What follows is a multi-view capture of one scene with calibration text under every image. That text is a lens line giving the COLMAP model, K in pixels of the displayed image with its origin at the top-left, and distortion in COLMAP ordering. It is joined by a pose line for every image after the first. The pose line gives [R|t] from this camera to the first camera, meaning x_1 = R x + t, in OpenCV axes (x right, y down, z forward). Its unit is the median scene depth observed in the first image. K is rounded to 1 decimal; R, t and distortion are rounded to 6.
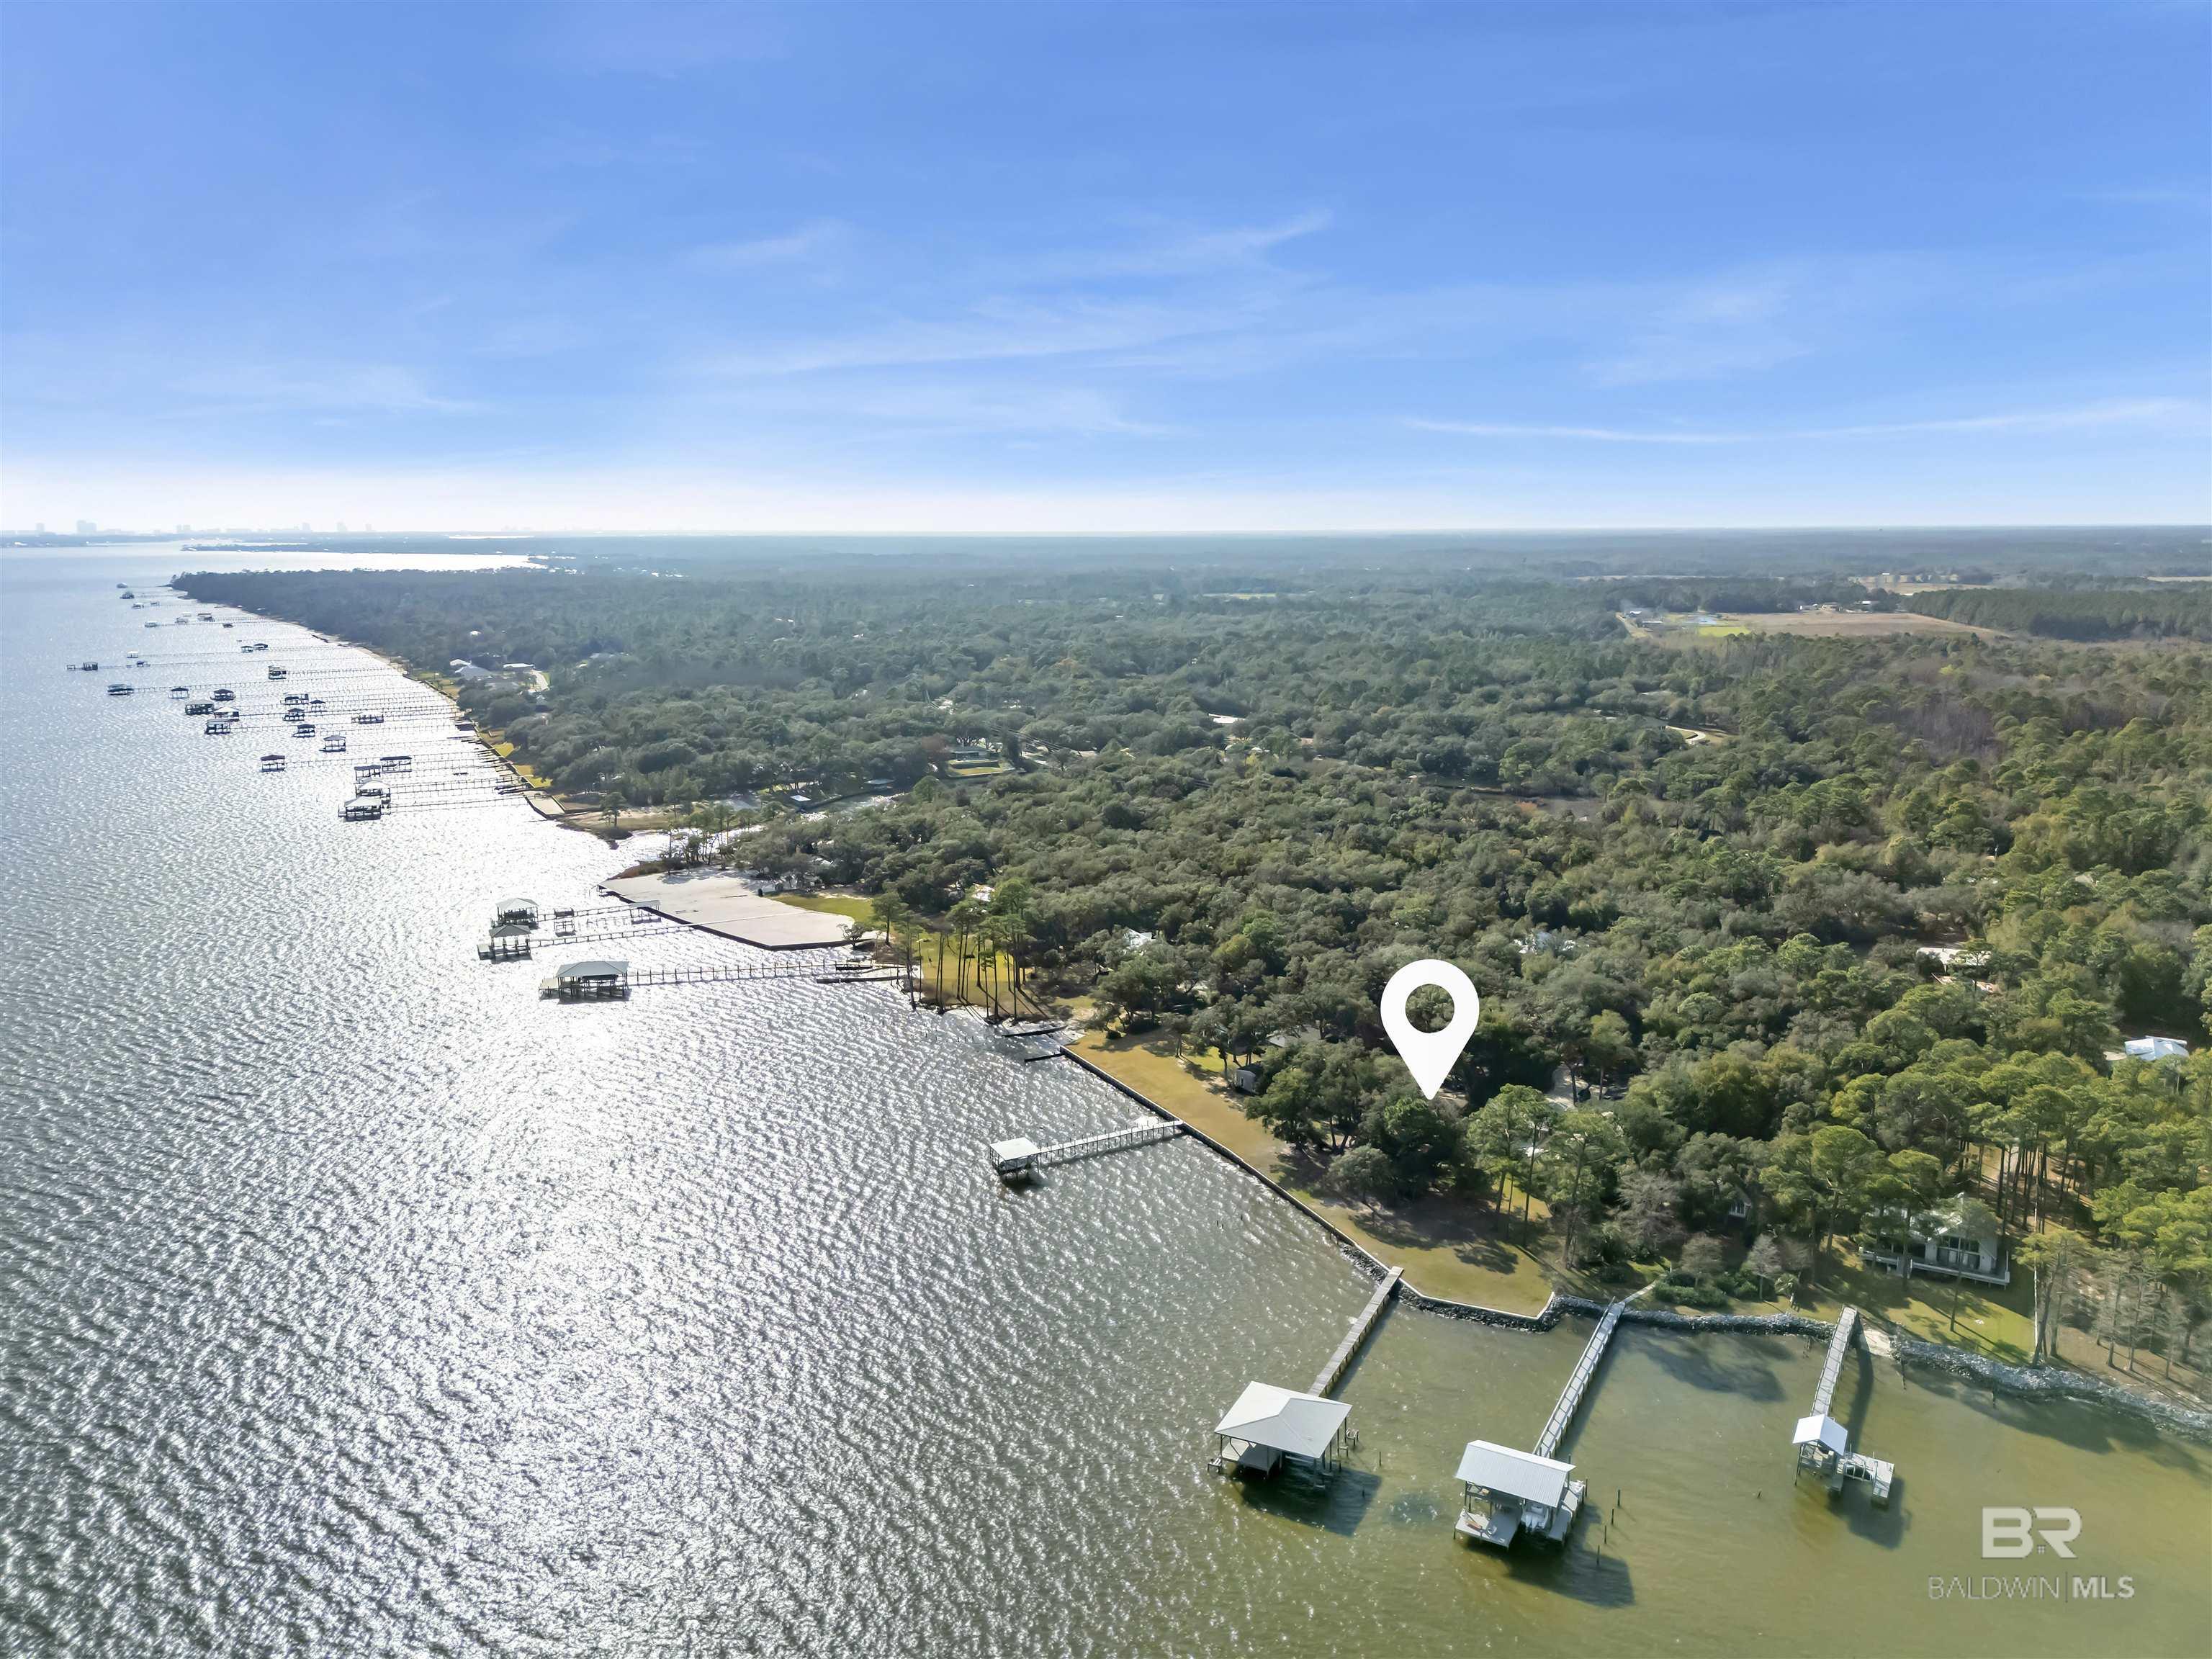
lens RADIAL K [[1609.6, 0, 1106.0], [0, 1609.6, 829.5], [0, 0, 1]] dist [0.098748, -0.090567]
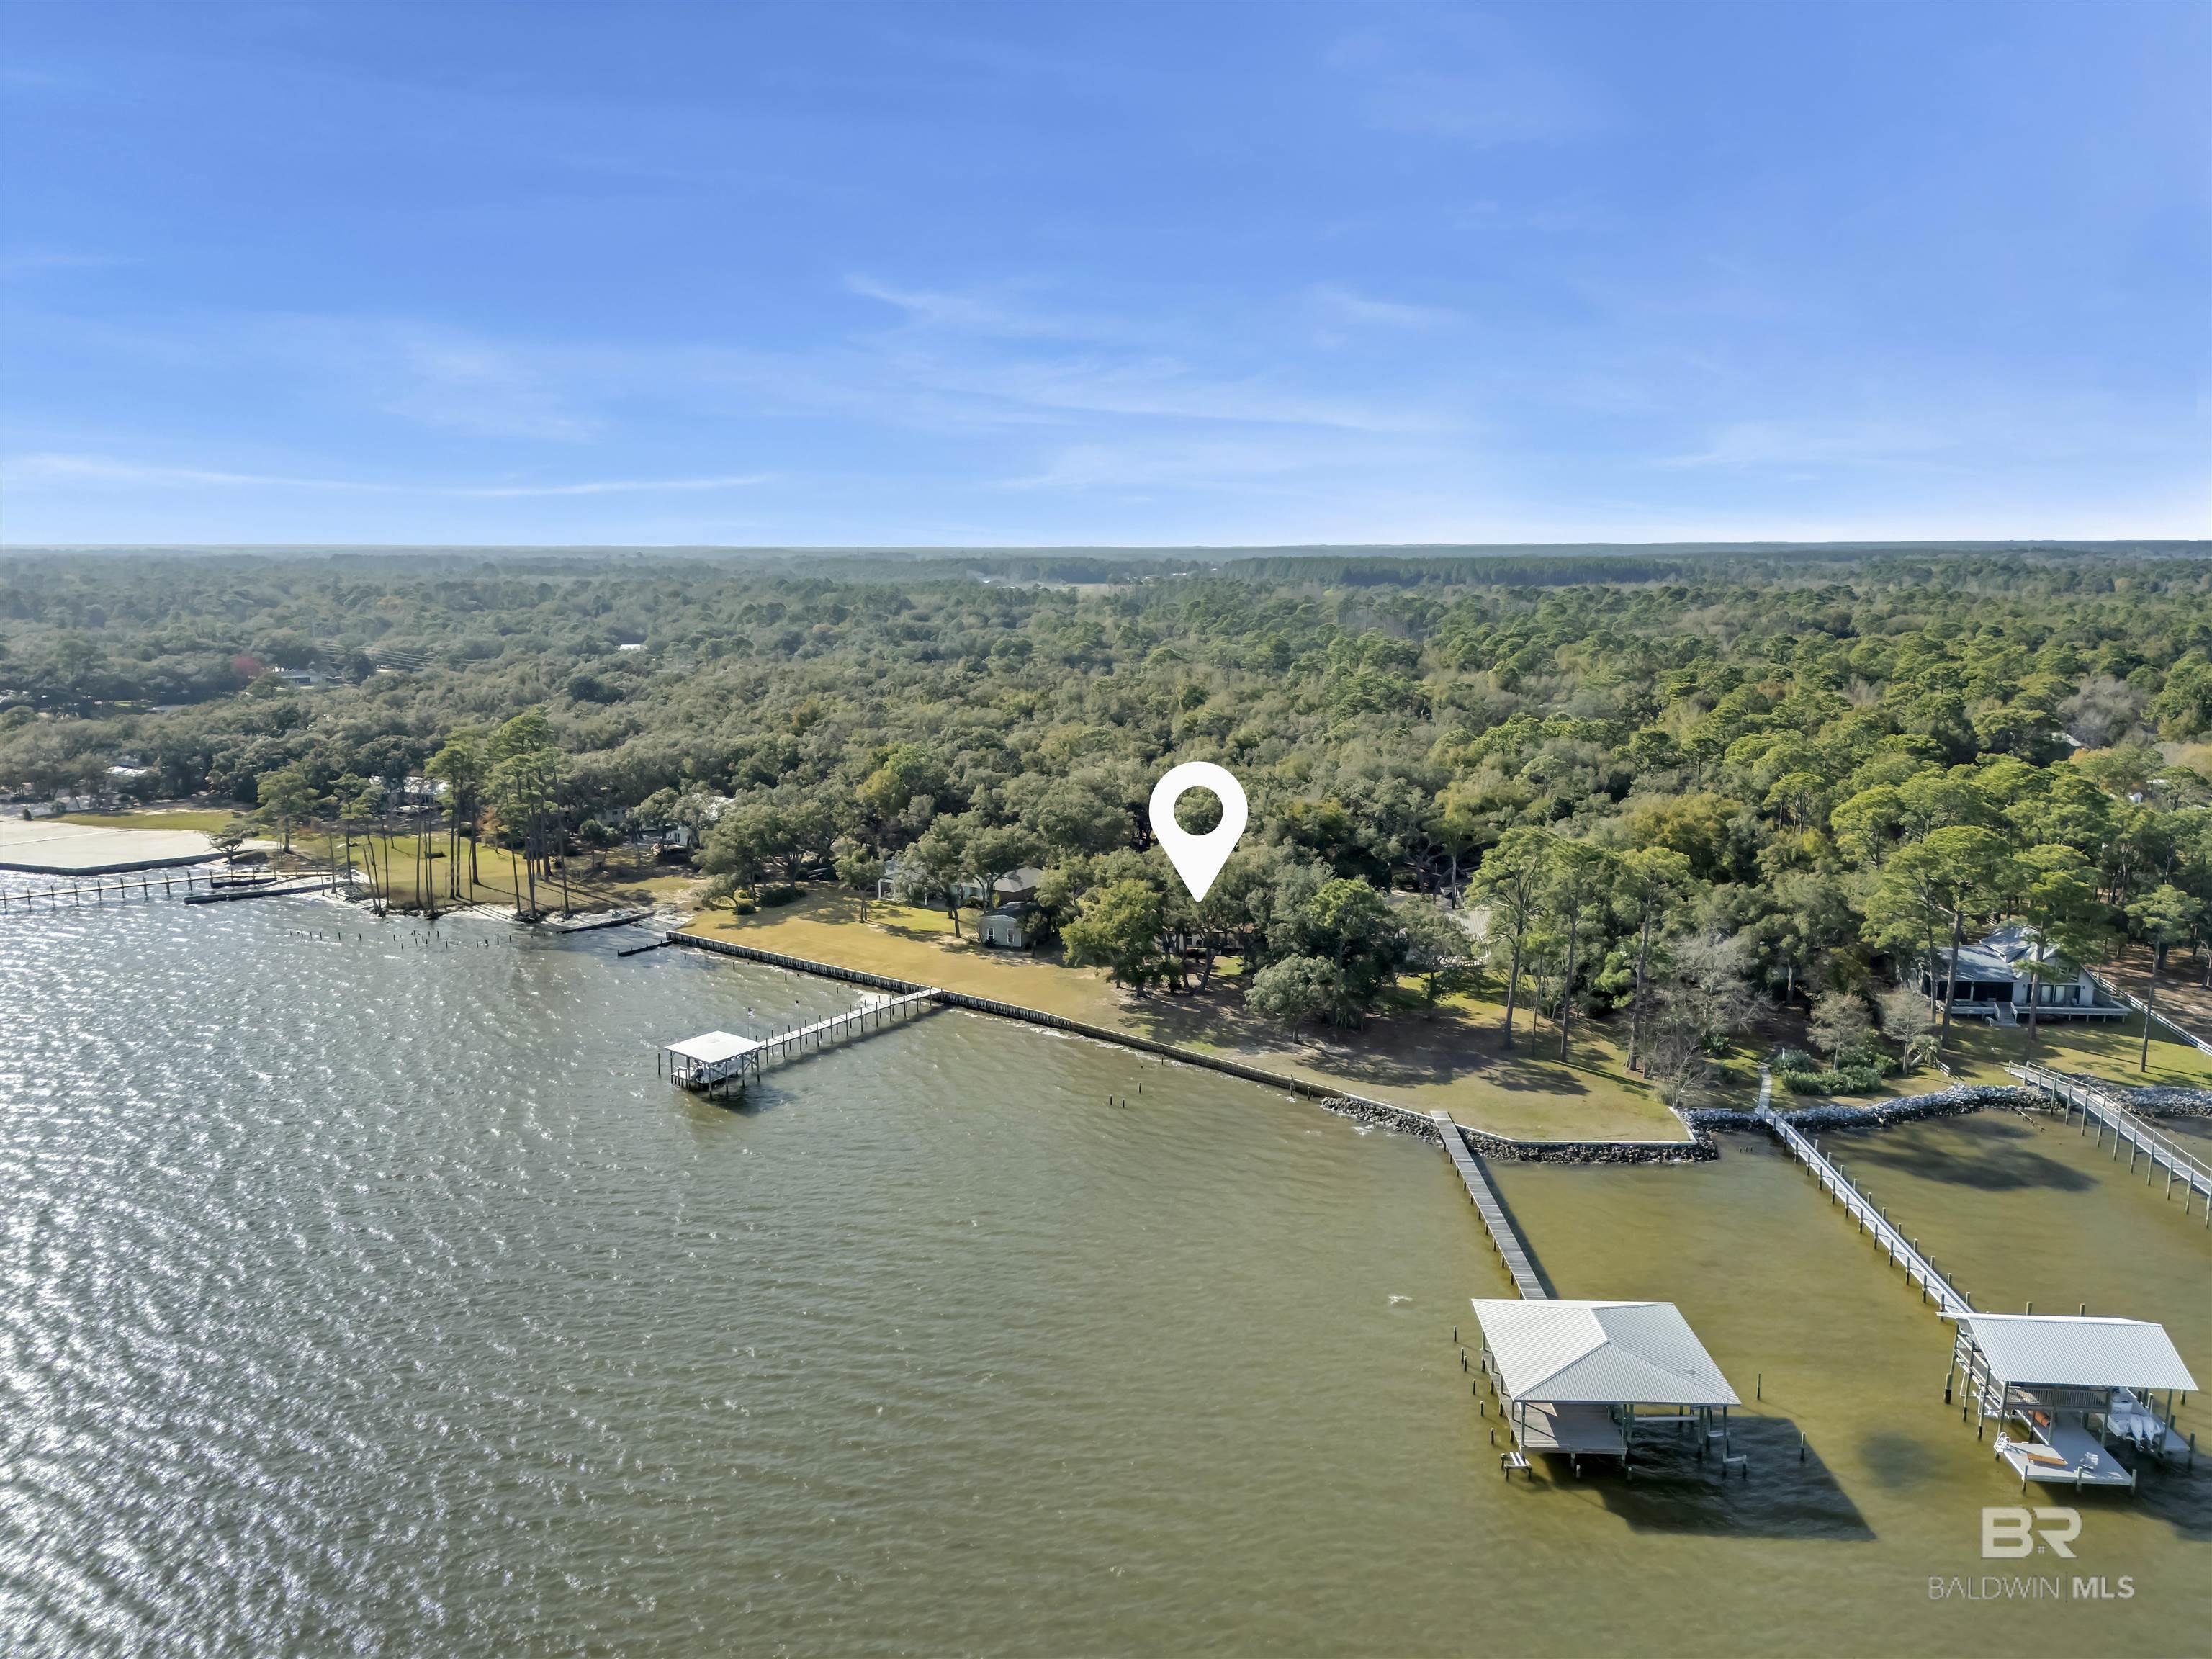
lens RADIAL K [[1609.6, 0, 1106.0], [0, 1609.6, 829.5], [0, 0, 1]] dist [0.098748, -0.090567]
pose [[0.910302, -0.065121, 0.408790, -0.128774], [0.066566, 0.997725, 0.010709, 0.094081], [-0.408557, 0.017463, 0.912566, 0.307385]]
